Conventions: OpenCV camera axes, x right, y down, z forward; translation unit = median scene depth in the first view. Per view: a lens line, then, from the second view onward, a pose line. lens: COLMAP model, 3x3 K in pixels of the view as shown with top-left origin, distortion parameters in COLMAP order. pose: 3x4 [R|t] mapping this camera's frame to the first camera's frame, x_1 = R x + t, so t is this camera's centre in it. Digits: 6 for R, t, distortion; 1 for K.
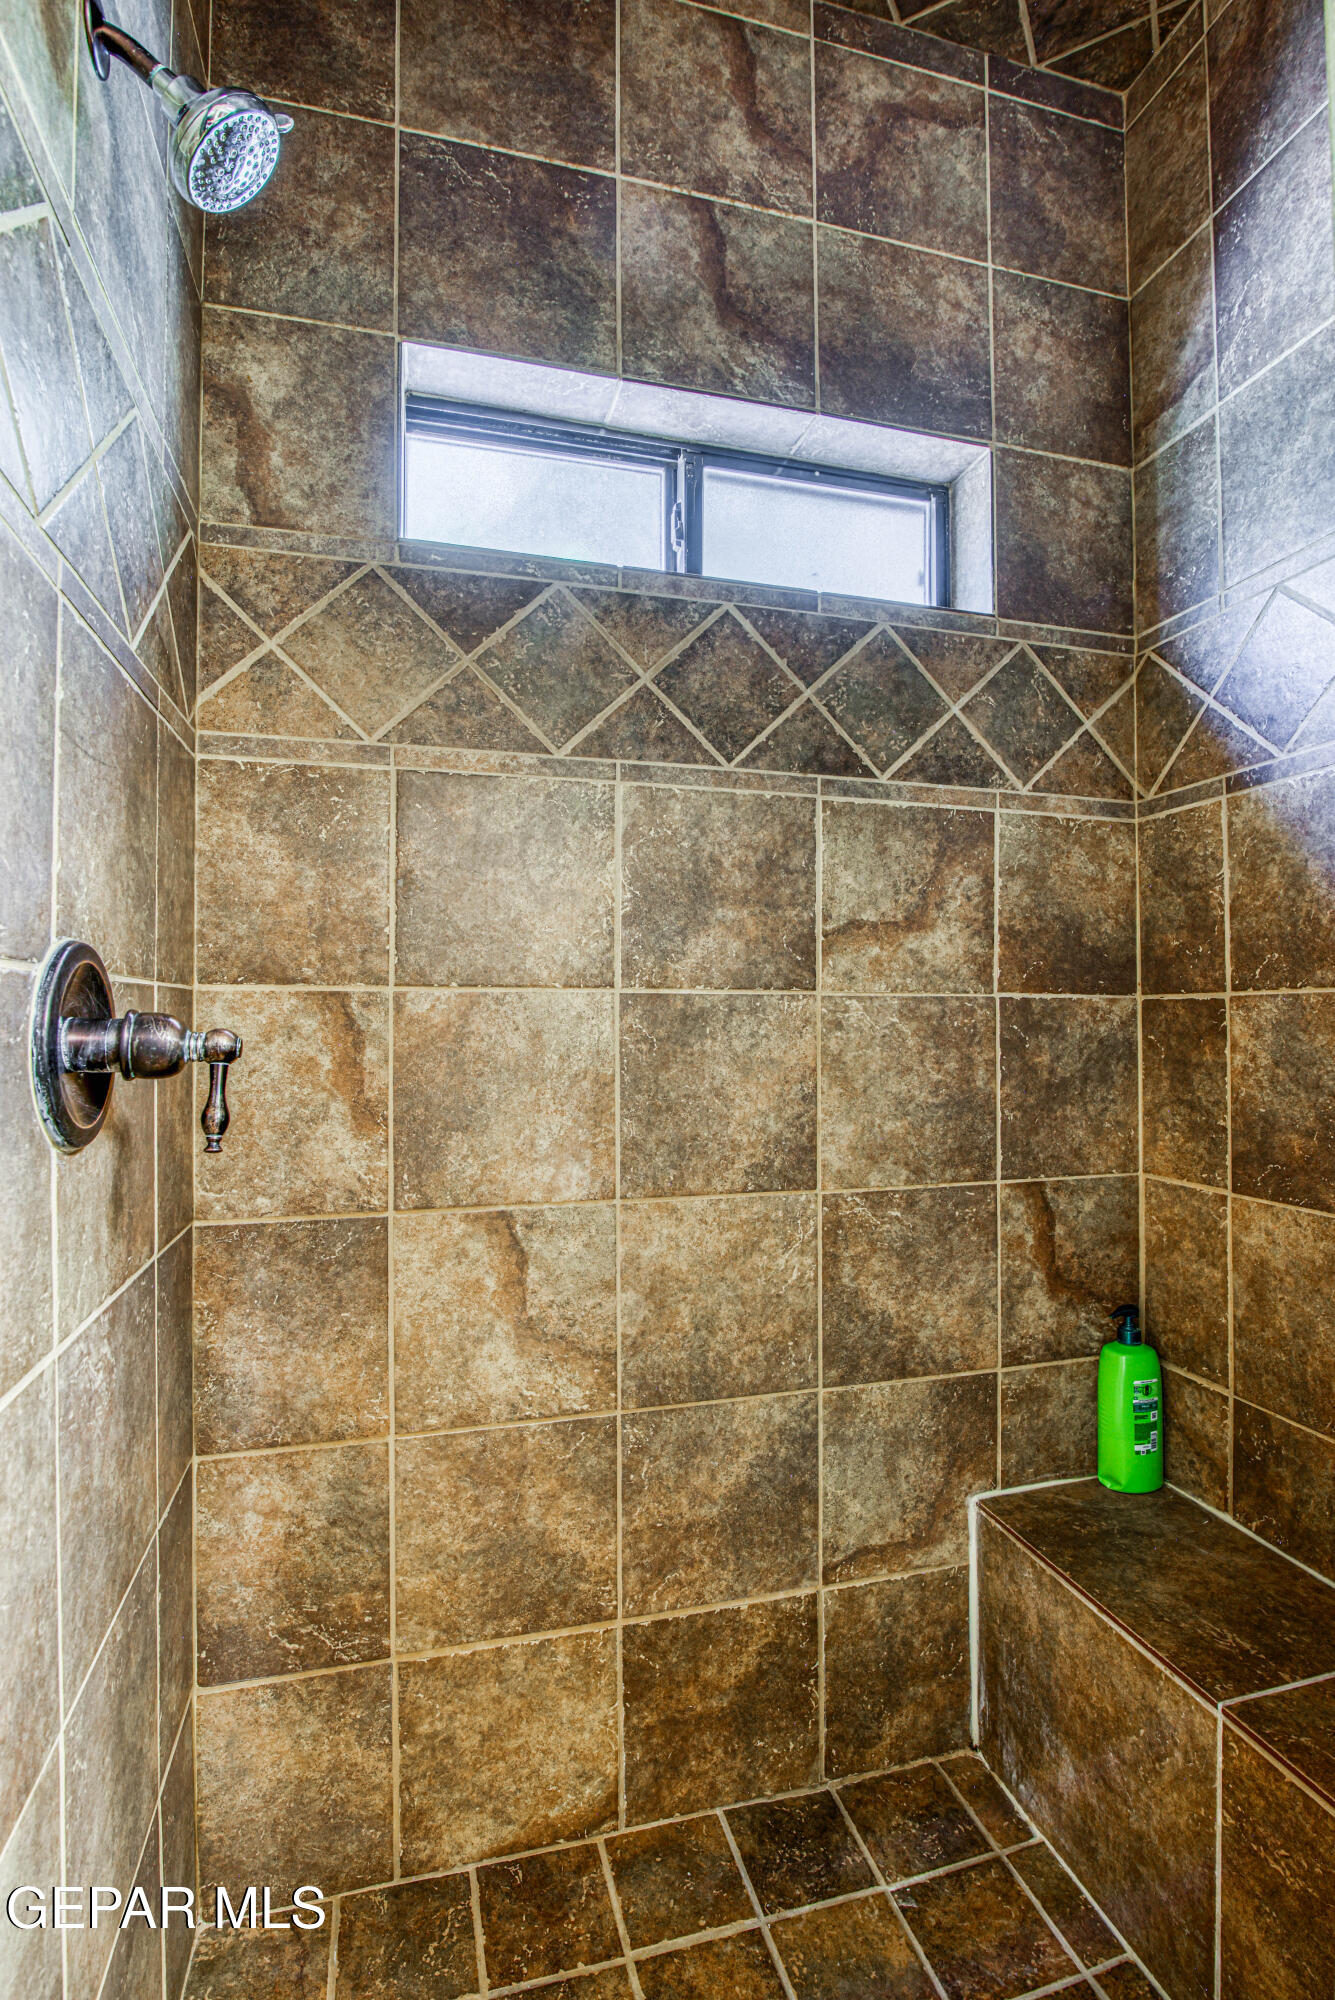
lens RADIAL K [[909.5, 0, 658.6], [0, 909.5, 1005.8], [0, 0, 1]] dist [-0.017723, 0.001032]
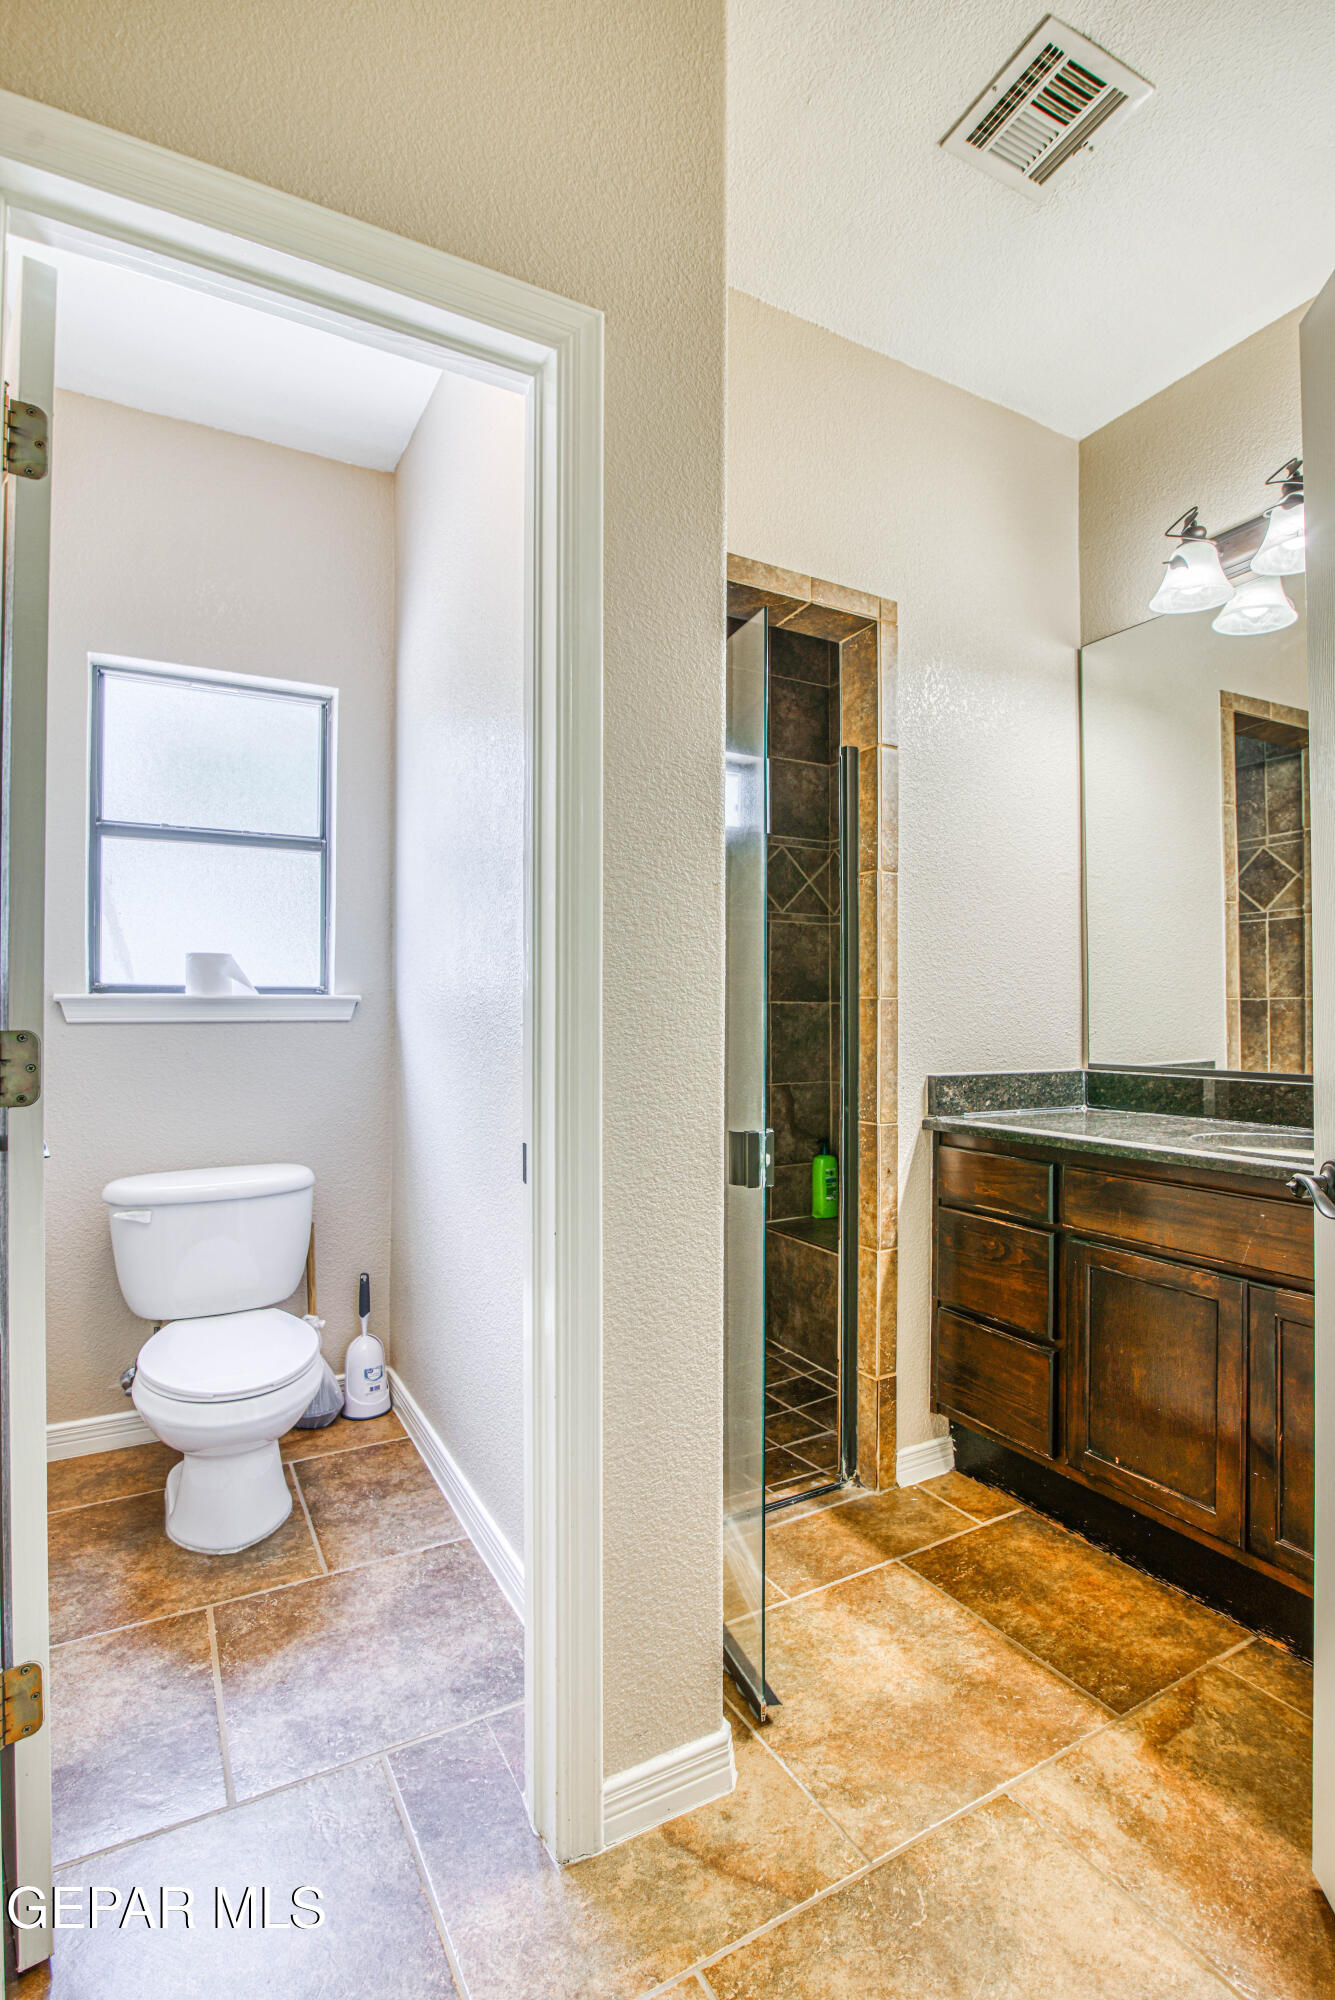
lens RADIAL K [[909.5, 0, 650.4], [0, 909.5, 996.6], [0, 0, 1]] dist [-0.017723, 0.001032]
pose [[0.972206, 0.004337, 0.234087, -0.493596], [-0.004378, 0.999990, -0.000347, -0.026419], [-0.234086, -0.000688, 0.972216, -1.247169]]
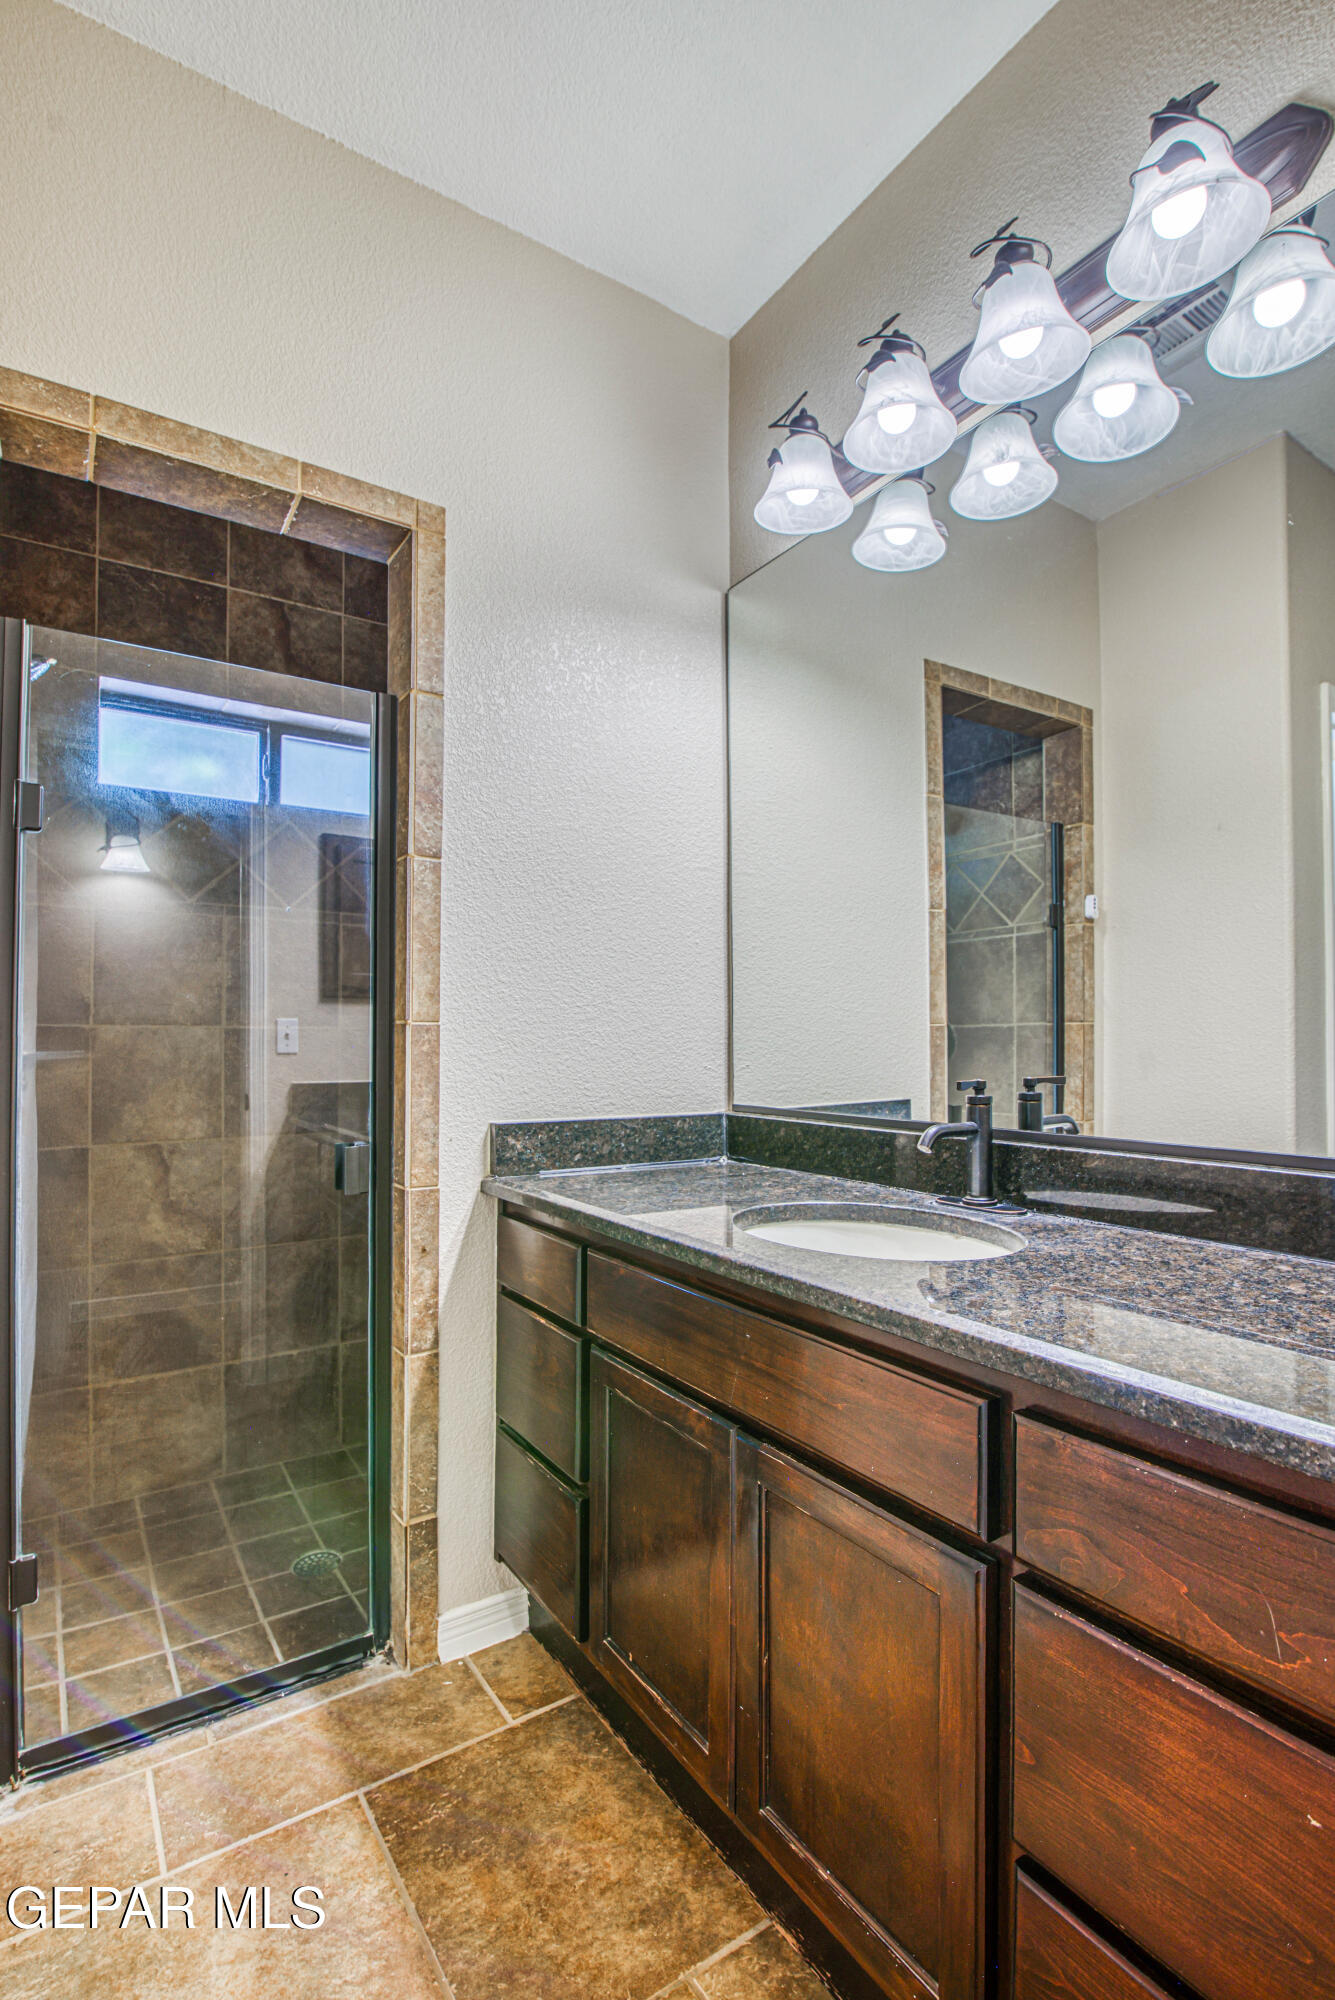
lens RADIAL K [[930.6, 0, 631.5], [0, 930.6, 1020.7], [0, 0, 1]] dist [-0.017617, 0.000053]
pose [[0.948341, 0.005988, 0.317195, 0.144041], [-0.005187, 0.999981, -0.003370, -0.026441], [-0.317209, 0.001551, 0.948354, -1.066028]]
